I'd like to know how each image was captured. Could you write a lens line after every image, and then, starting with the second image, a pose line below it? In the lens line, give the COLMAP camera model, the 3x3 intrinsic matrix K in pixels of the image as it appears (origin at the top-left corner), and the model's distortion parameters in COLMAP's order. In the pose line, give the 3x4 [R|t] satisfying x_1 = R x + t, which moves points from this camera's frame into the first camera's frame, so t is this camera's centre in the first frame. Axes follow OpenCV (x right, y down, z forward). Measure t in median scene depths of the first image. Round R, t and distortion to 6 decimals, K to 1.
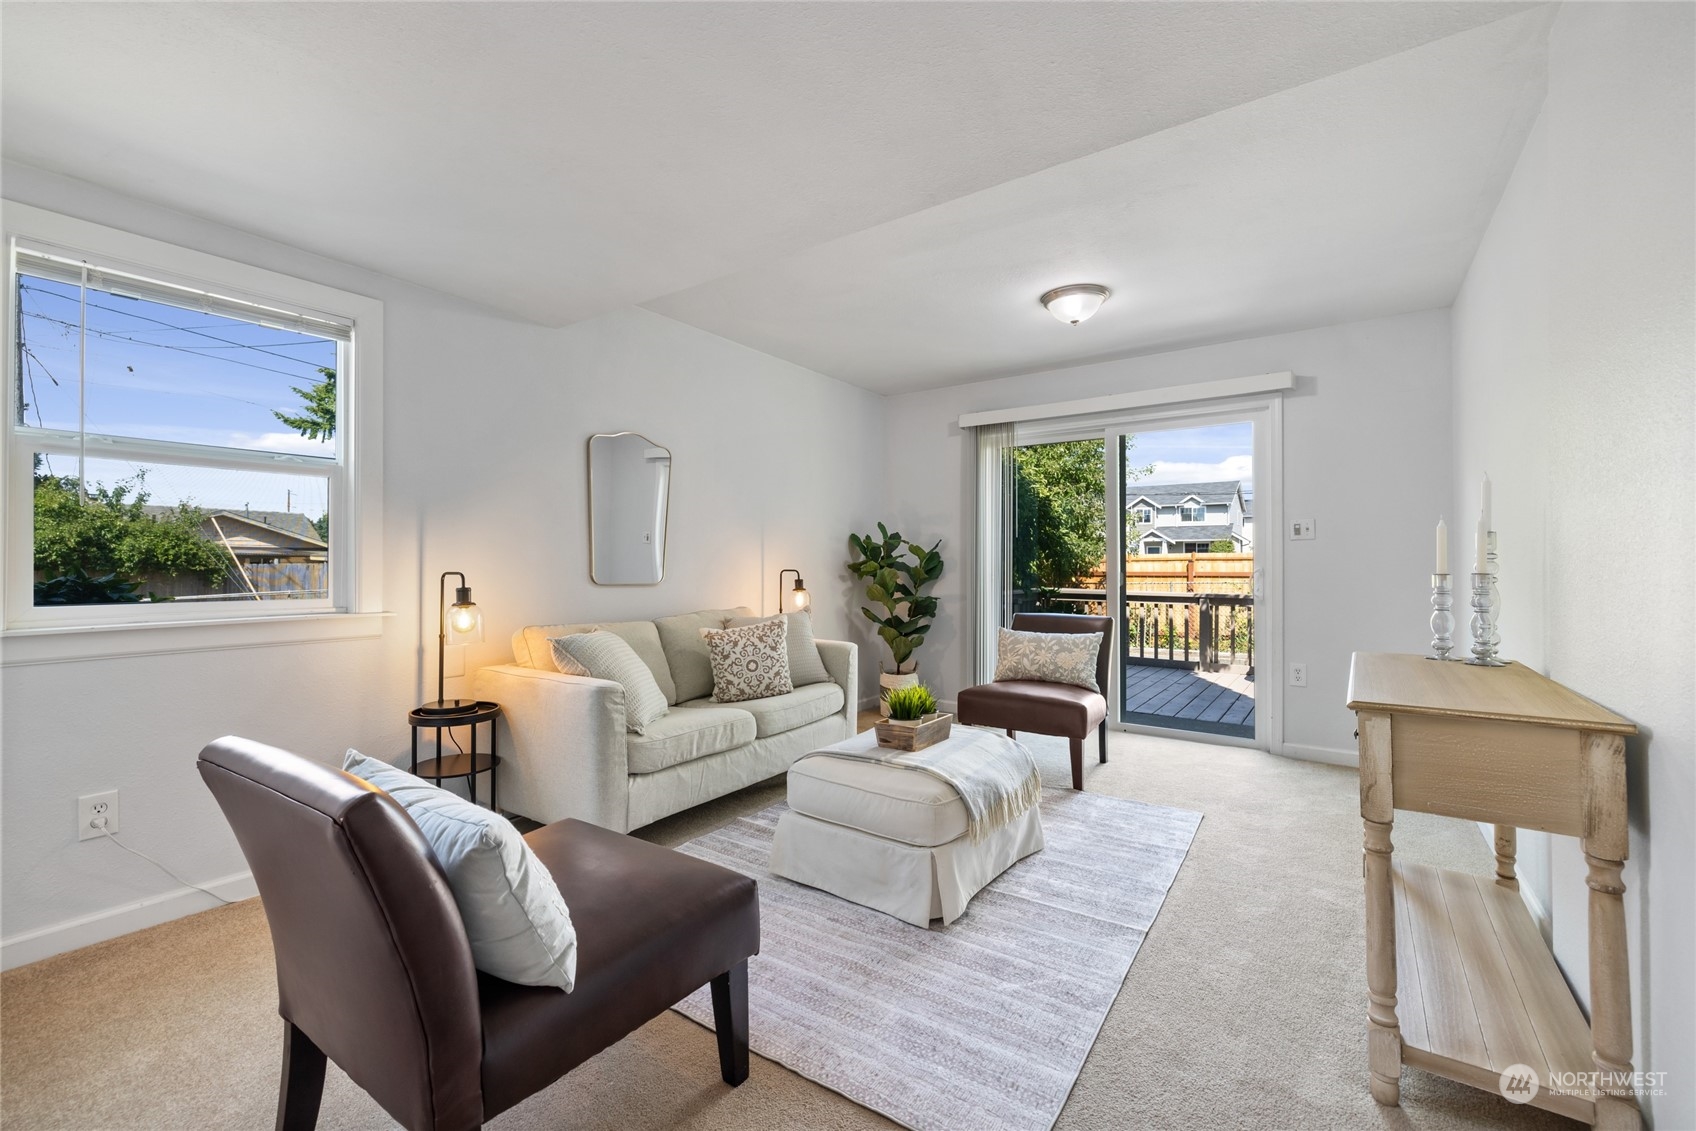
lens RADIAL K [[718.5, 0, 826.1], [0, 718.5, 561.7], [0, 0, 1]] dist [0.000137, 0.000323]
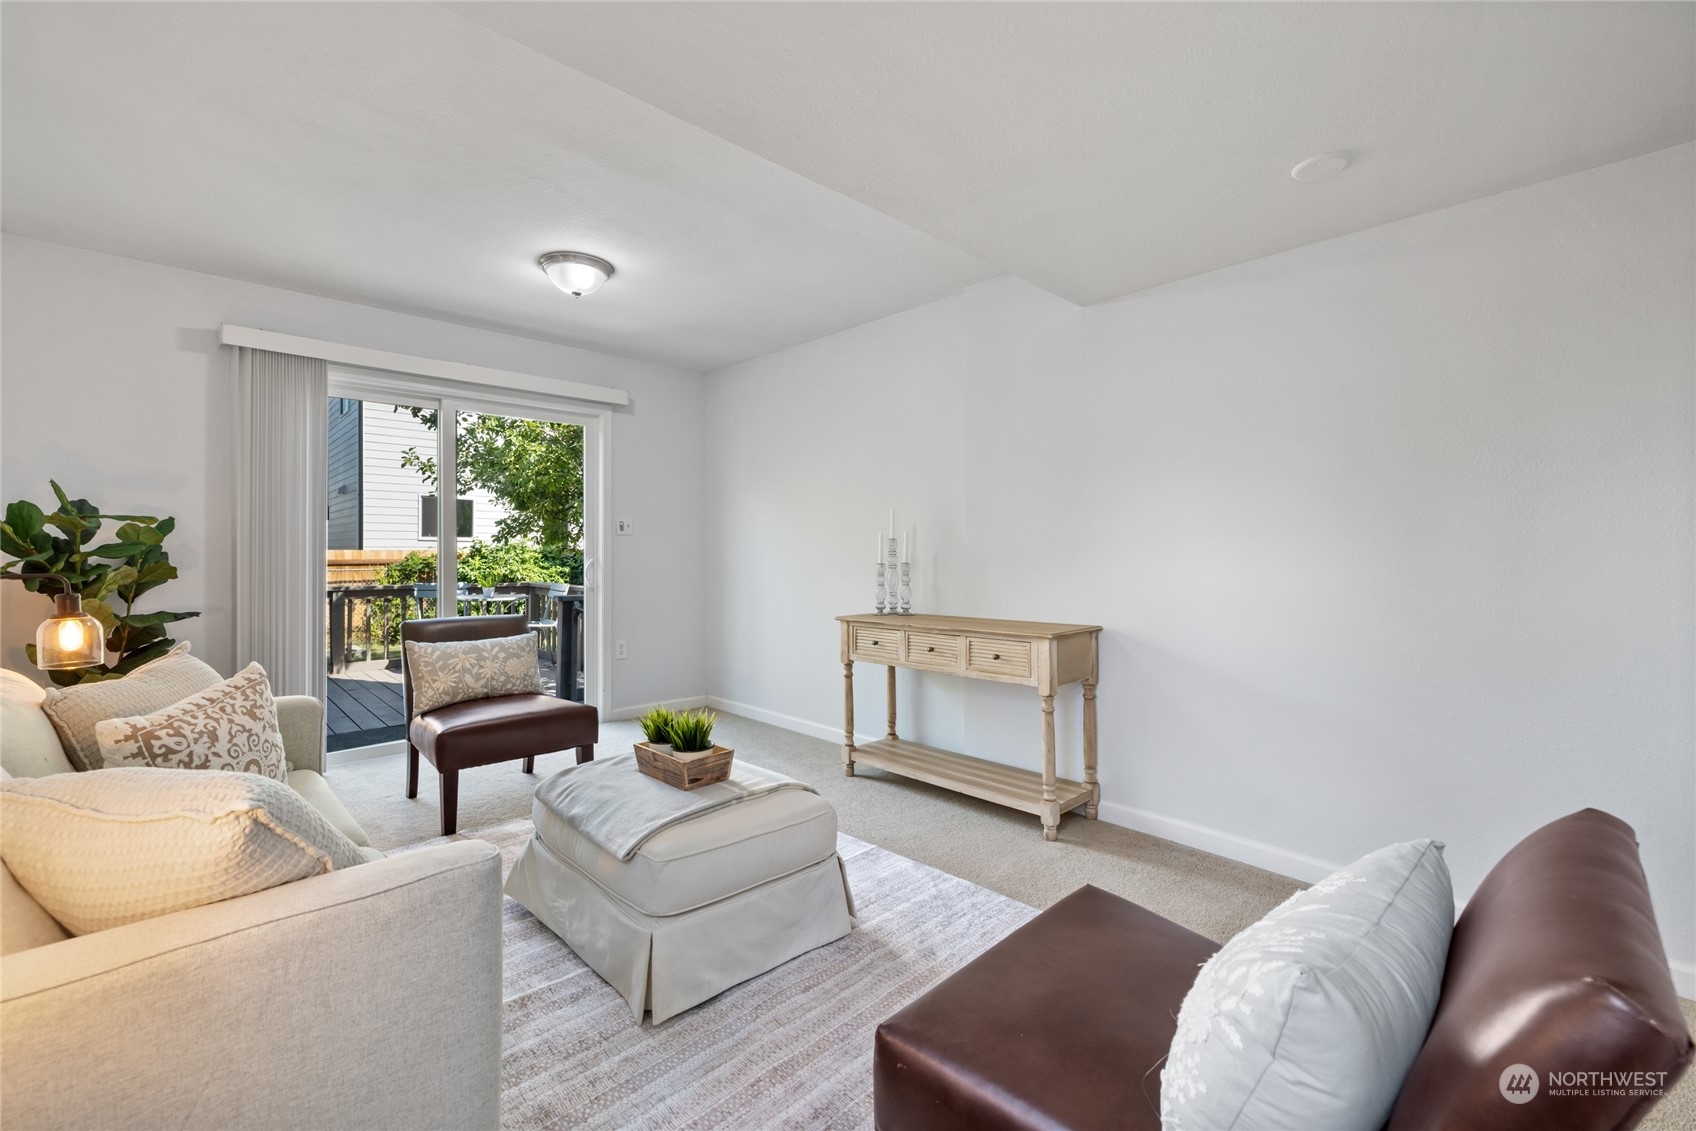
lens RADIAL K [[718.5, 0, 826.1], [0, 718.5, 561.7], [0, 0, 1]] dist [0.000137, 0.000323]
pose [[0.192125, -0.015116, 0.981254, -0.498273], [-0.004631, 0.999856, 0.016310, -0.008692], [-0.981360, -0.007678, 0.192028, 0.511094]]
